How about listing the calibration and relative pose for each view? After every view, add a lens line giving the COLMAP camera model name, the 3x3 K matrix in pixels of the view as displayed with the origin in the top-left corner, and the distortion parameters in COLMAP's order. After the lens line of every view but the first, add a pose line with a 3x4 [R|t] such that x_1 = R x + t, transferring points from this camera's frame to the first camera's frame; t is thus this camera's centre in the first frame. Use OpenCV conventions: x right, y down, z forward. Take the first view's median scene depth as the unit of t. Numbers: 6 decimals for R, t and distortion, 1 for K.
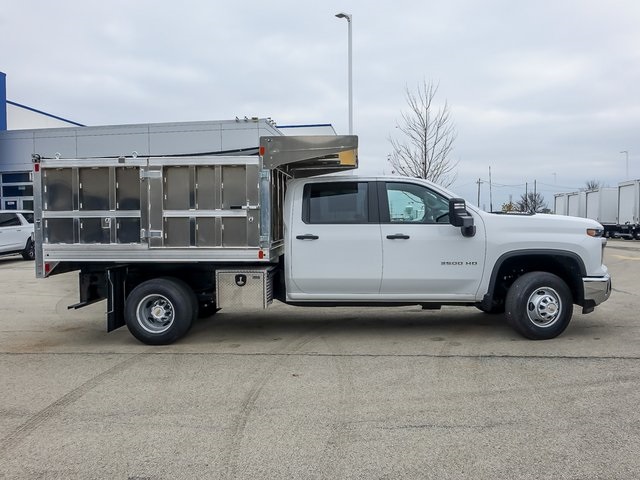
lens RADIAL K [[568.8, 0, 320.0], [0, 568.8, 240.0], [0, 0, 1]] dist [-0.009536, -0.014138]
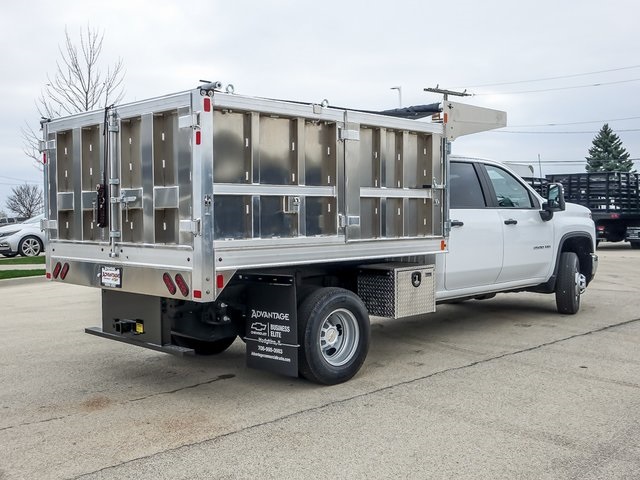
lens RADIAL K [[732.3, 0, 320.0], [0, 732.3, 240.0], [0, 0, 1]] dist [-0.022201, -0.017303]
pose [[0.638041, -0.026288, 0.769553, -0.999565], [0.034020, 0.999404, 0.005934, 0.006019], [-0.769250, 0.022394, 0.638555, 0.455770]]
